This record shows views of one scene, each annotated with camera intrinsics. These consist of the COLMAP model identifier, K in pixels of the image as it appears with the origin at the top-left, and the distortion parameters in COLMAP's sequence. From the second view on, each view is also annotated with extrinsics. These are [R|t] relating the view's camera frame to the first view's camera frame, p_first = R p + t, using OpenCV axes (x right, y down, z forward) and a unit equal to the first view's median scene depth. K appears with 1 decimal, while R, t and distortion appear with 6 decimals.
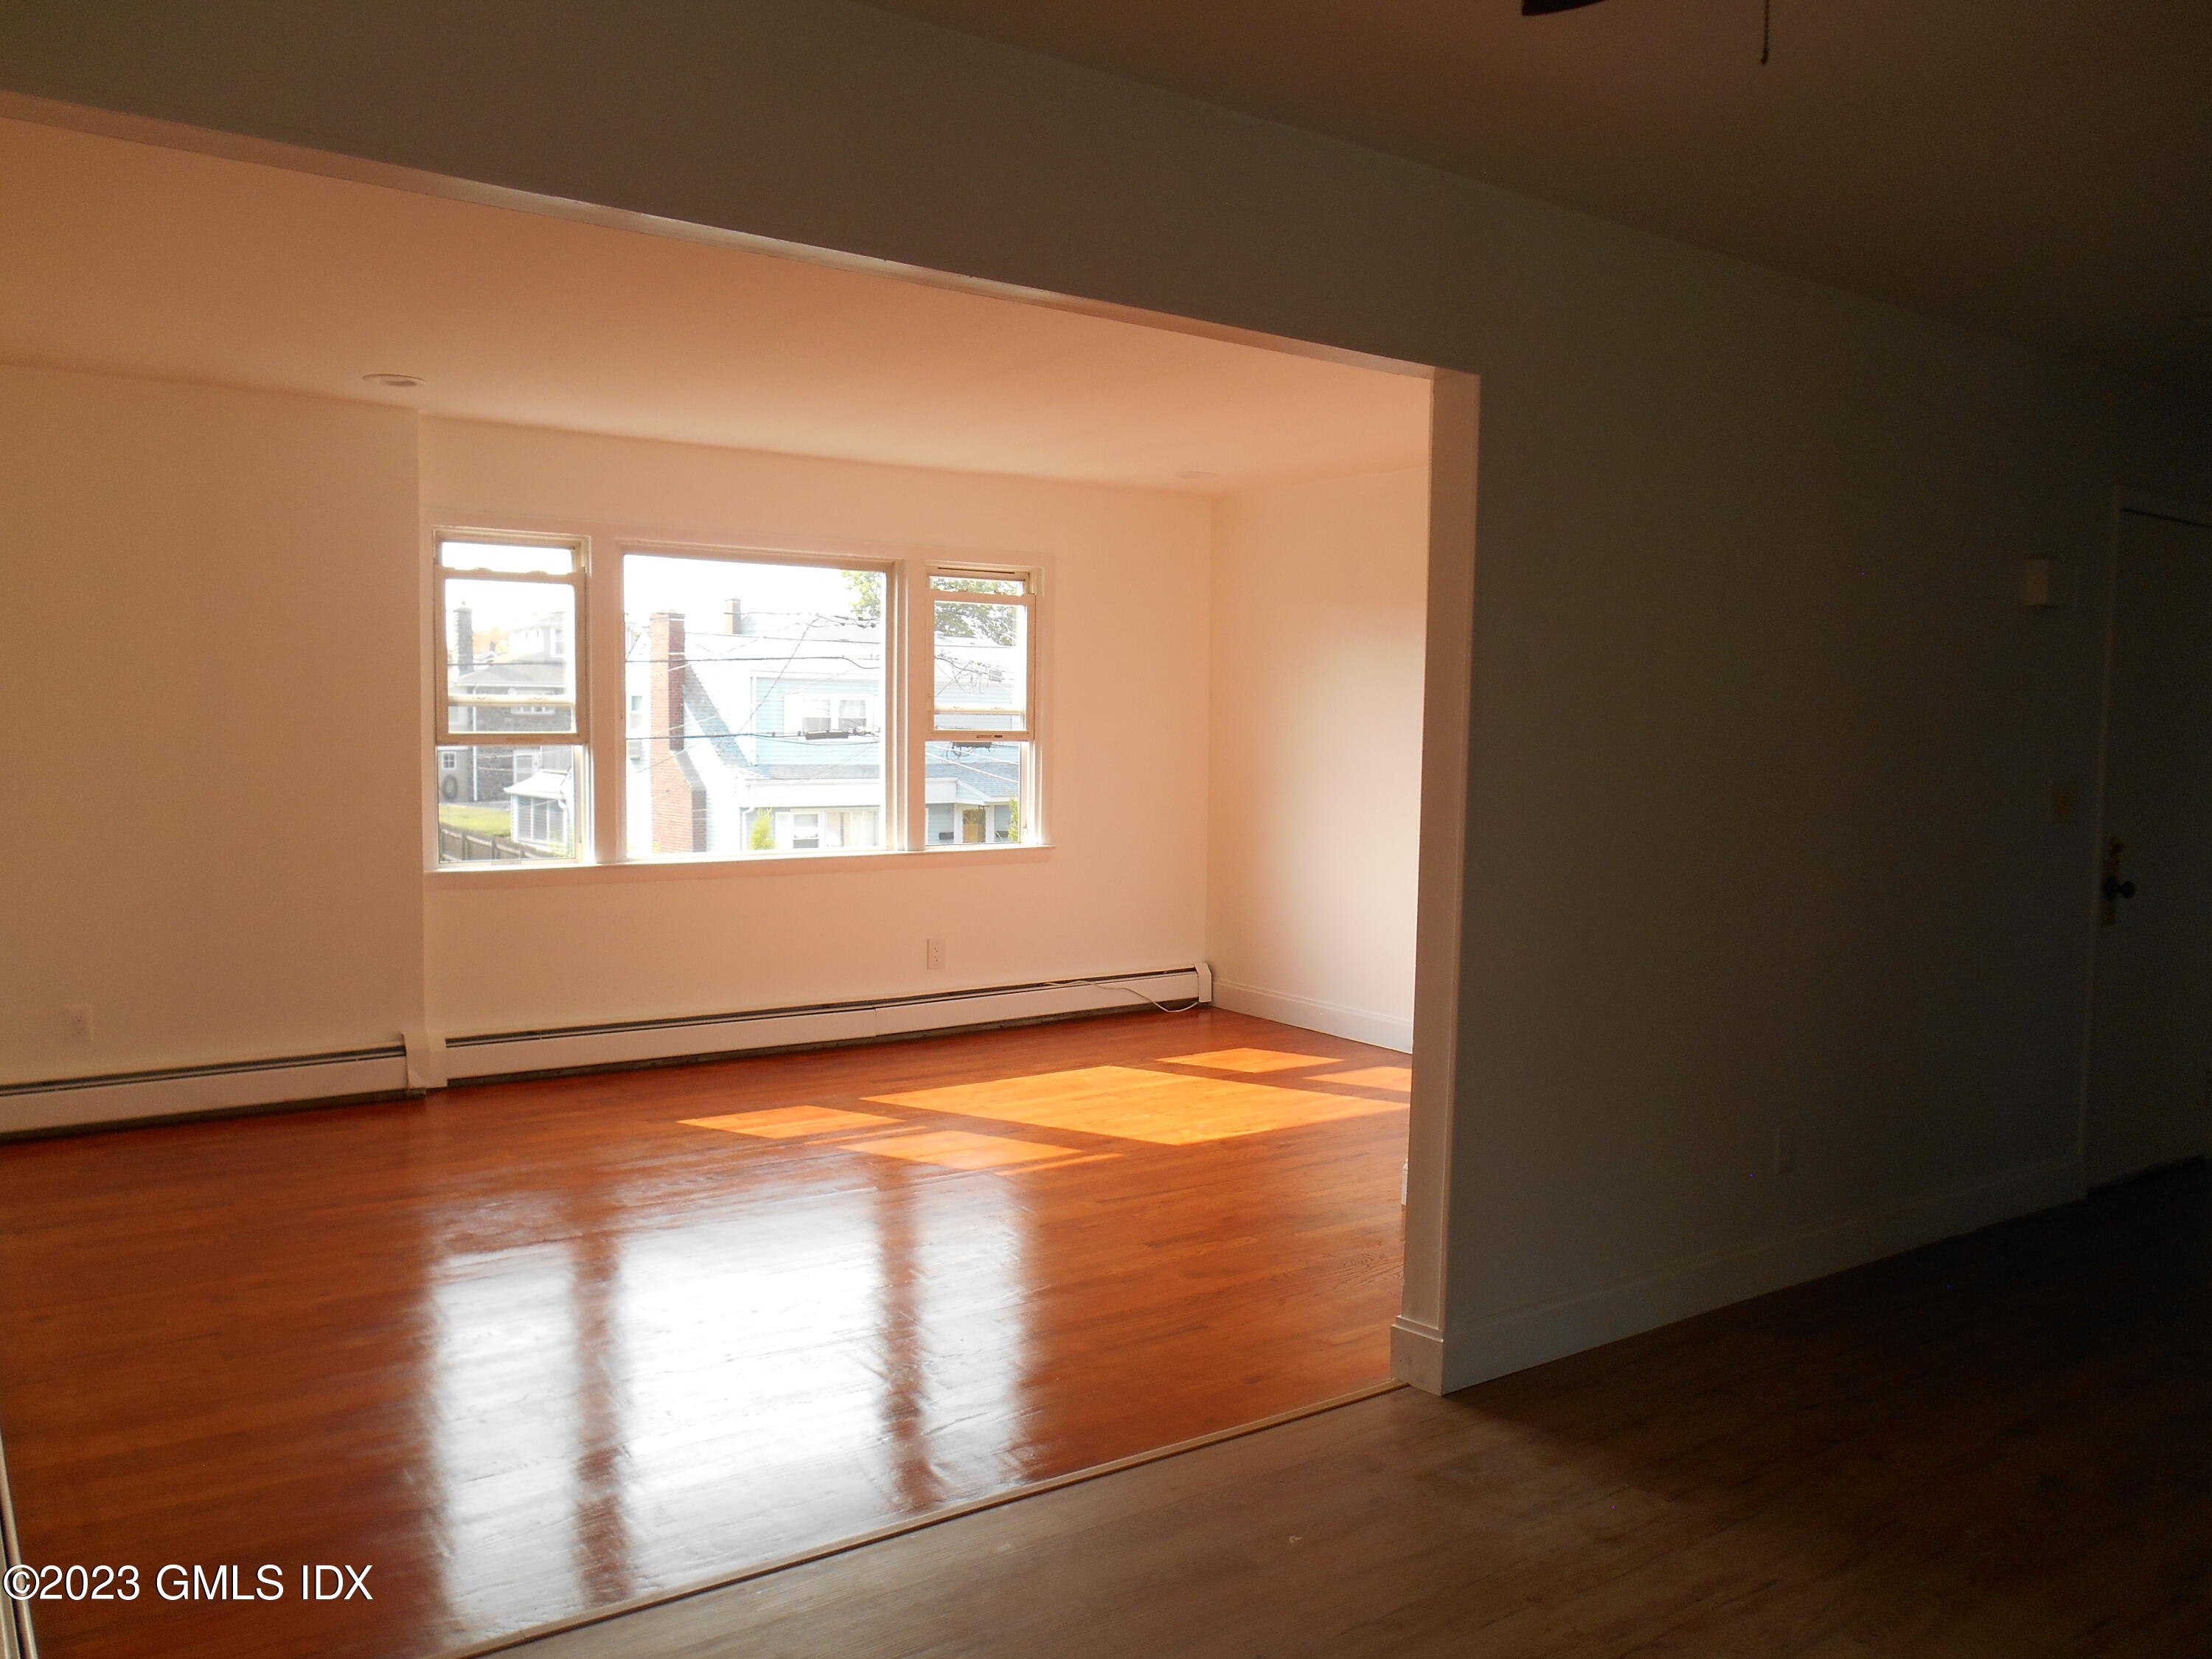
lens RADIAL K [[1713.5, 0, 1095.5], [0, 1713.5, 823.3], [0, 0, 1]] dist [-0.022834, 0.004086]
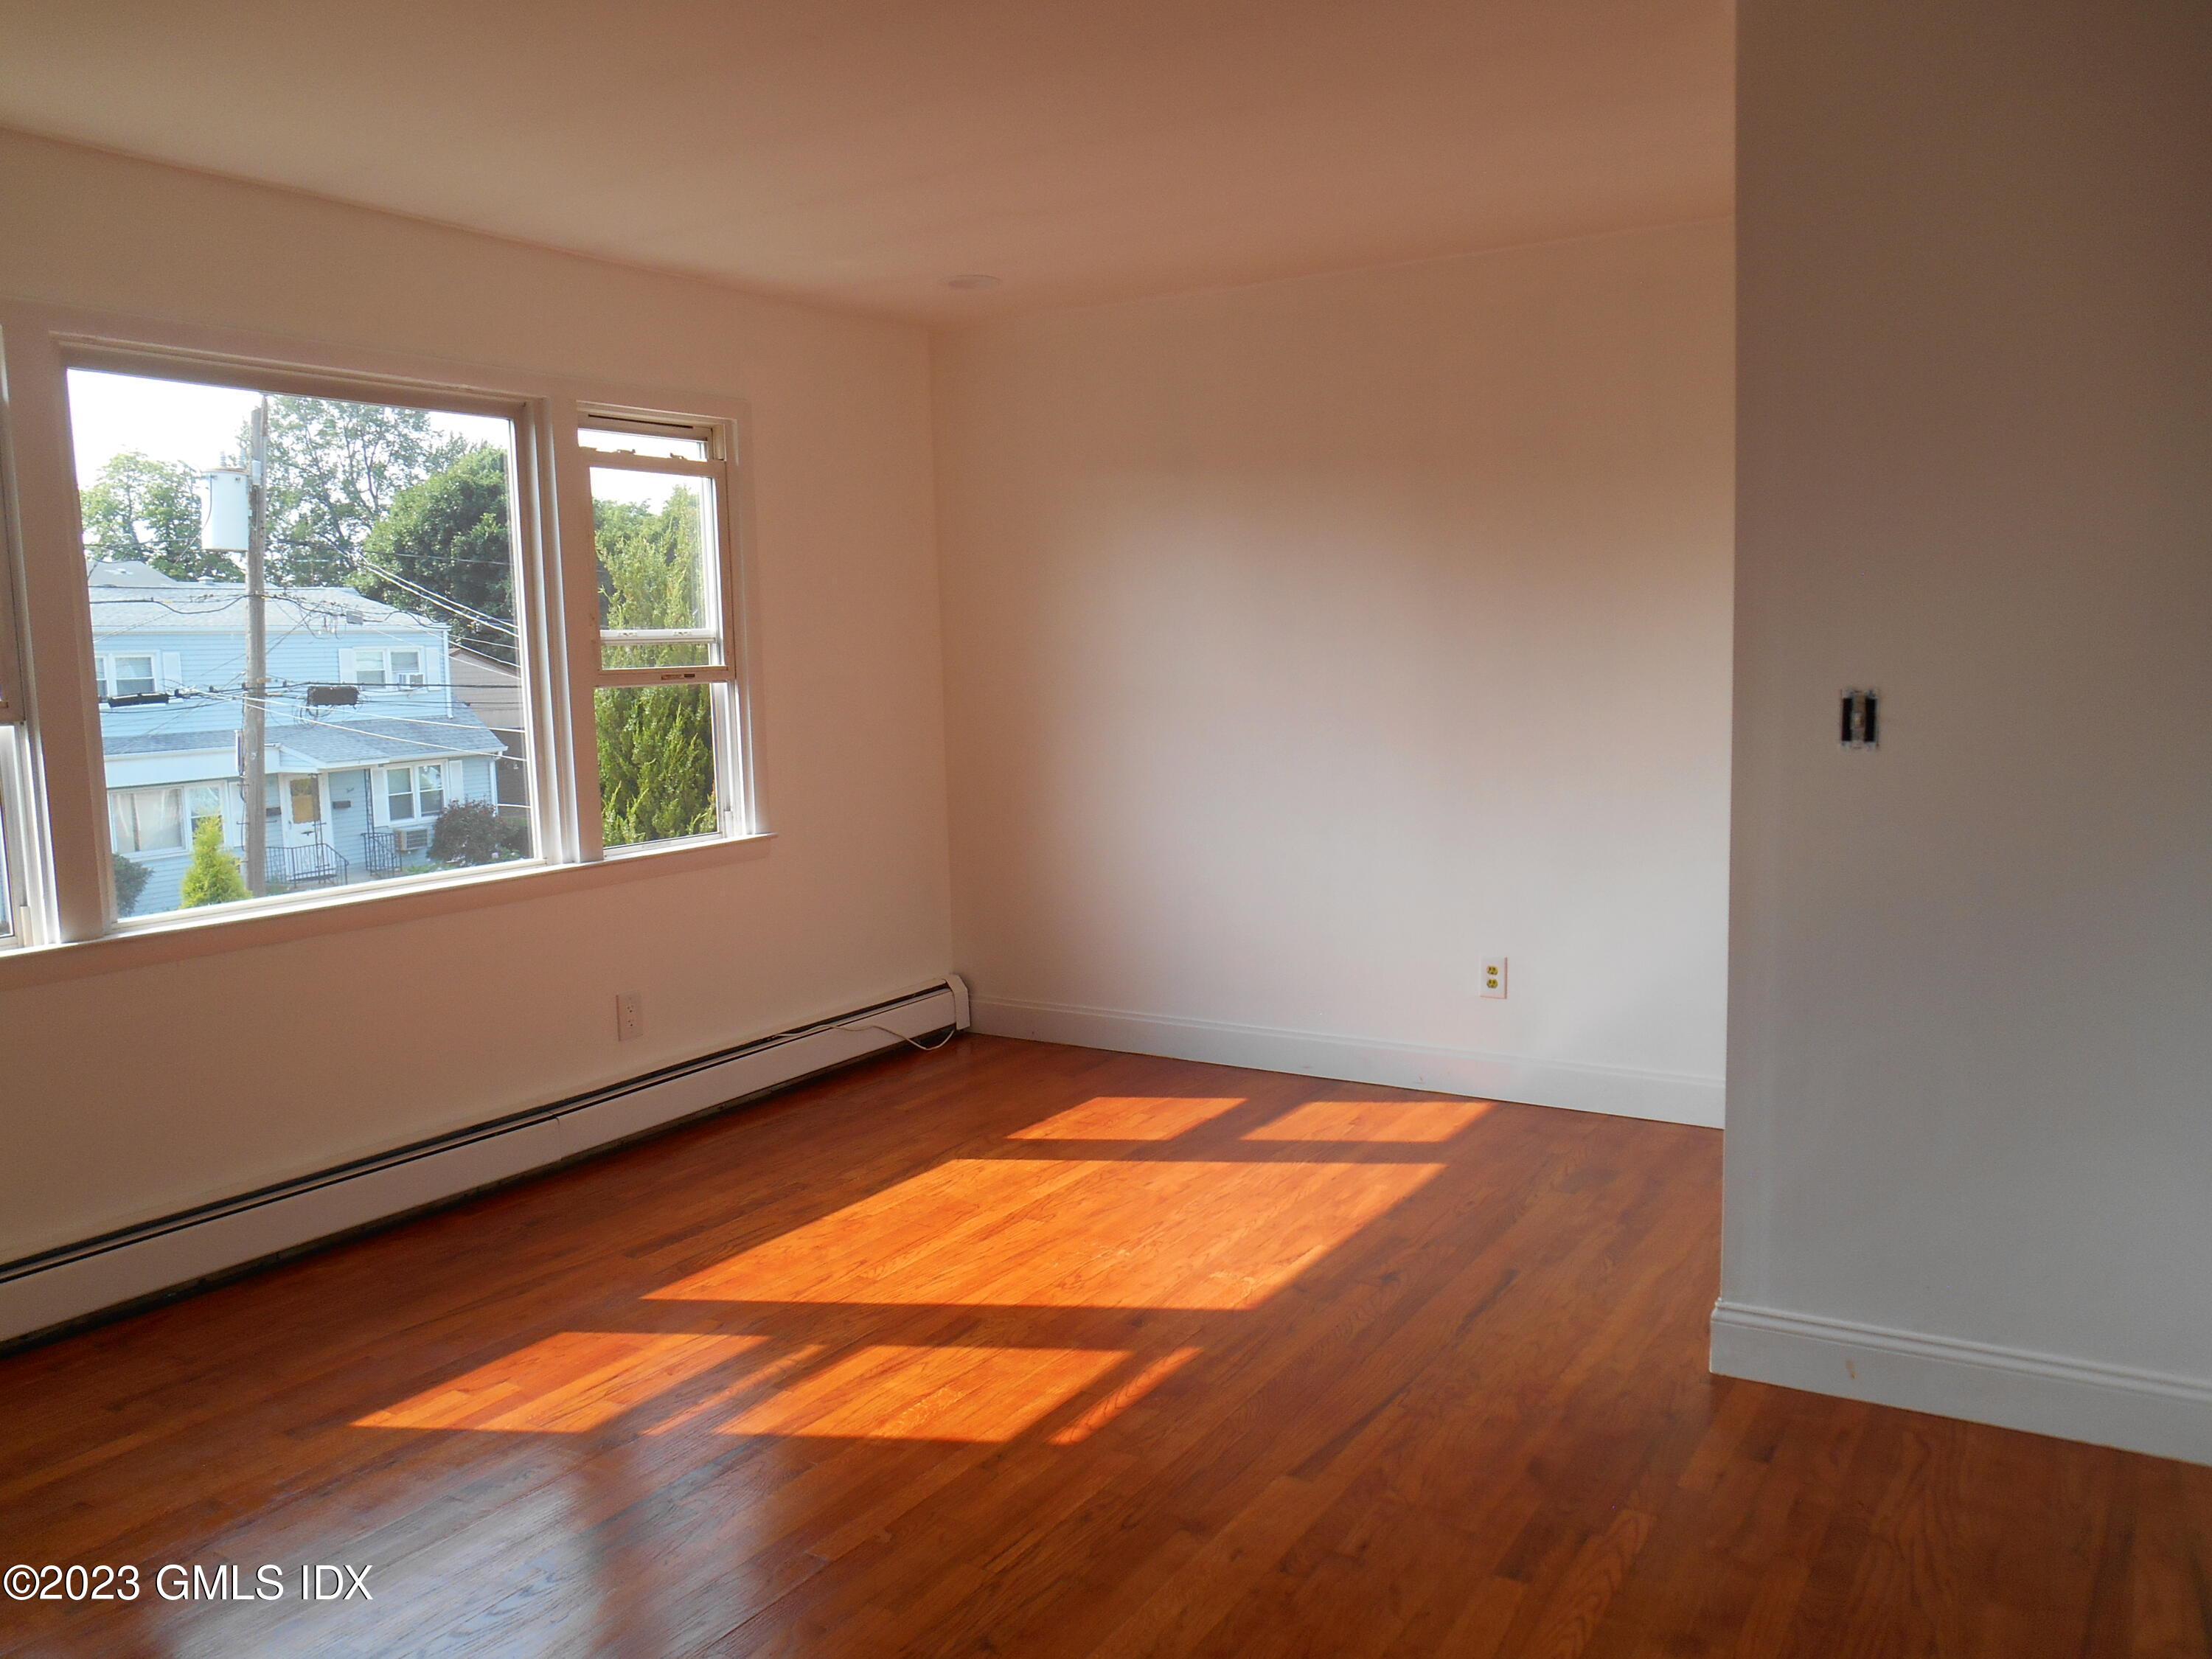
lens RADIAL K [[1713.5, 0, 1086.7], [0, 1713.5, 823.5], [0, 0, 1]] dist [-0.022834, 0.004086]
pose [[0.923483, -0.077893, 0.375648, -0.174630], [0.063881, 0.996723, 0.049633, -0.017711], [-0.378283, -0.021839, 0.925432, 0.345957]]
